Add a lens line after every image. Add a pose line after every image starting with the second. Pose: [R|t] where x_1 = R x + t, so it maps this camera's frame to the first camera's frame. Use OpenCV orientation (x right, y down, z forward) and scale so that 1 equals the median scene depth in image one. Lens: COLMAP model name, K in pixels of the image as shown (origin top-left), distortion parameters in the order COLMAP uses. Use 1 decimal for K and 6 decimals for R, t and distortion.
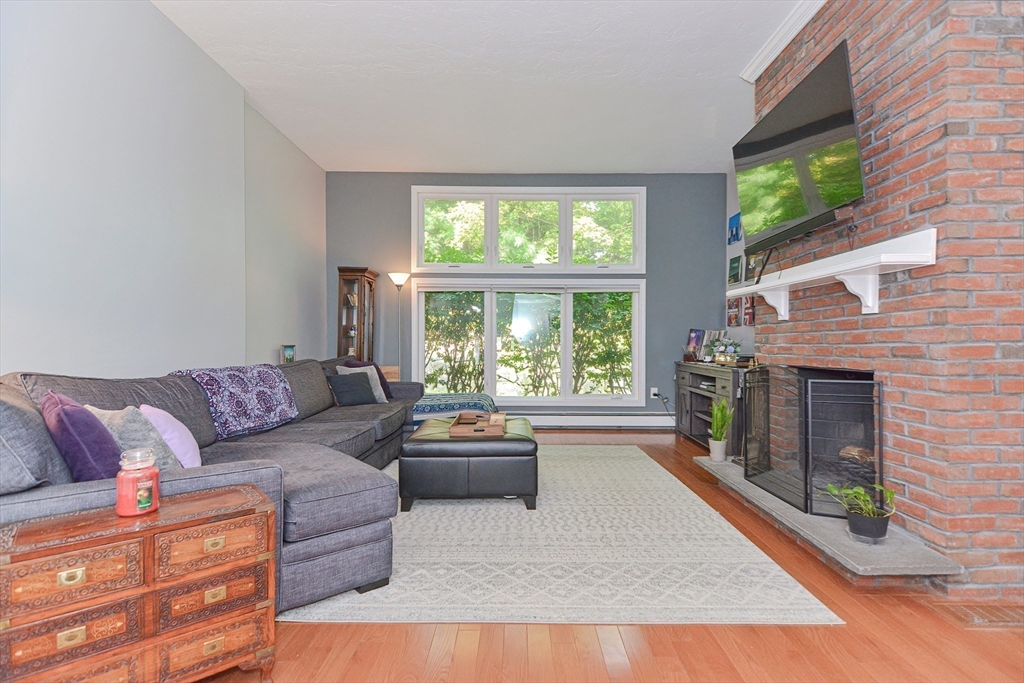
lens RADIAL K [[486.6, 0, 515.5], [0, 486.6, 345.7], [0, 0, 1]] dist [0.016243, -0.006337]
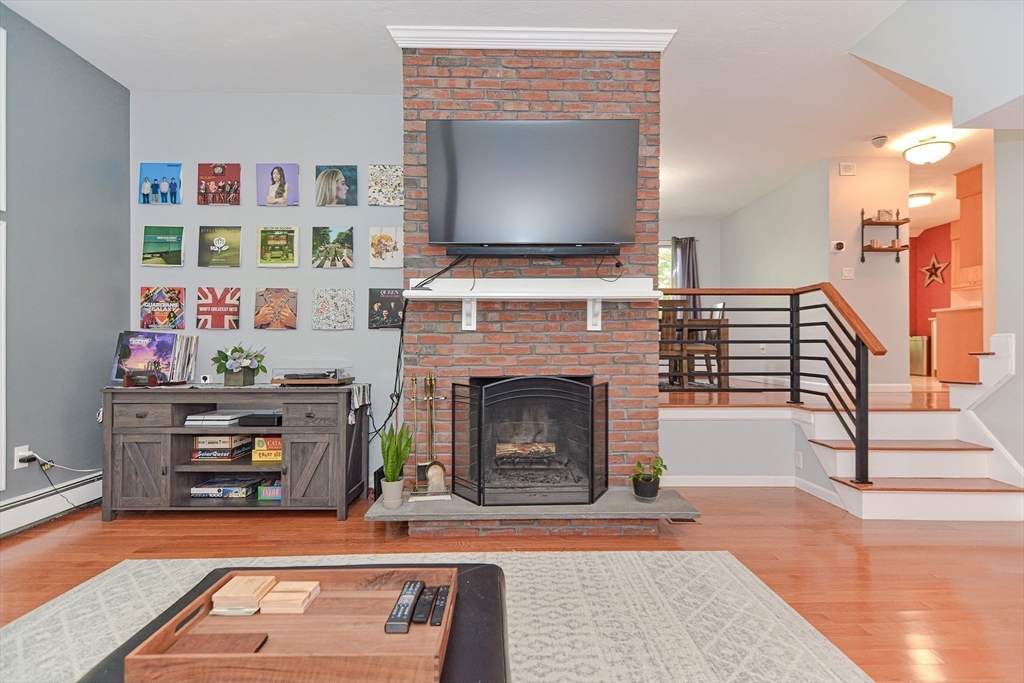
lens RADIAL K [[486.6, 0, 517.1], [0, 486.6, 346.3], [0, 0, 1]] dist [0.016243, -0.006337]
pose [[-0.023787, 0.002859, 0.999713, -0.250019], [0.008331, 0.999962, -0.002662, -0.010638], [-0.999682, 0.008266, -0.023810, 0.561113]]
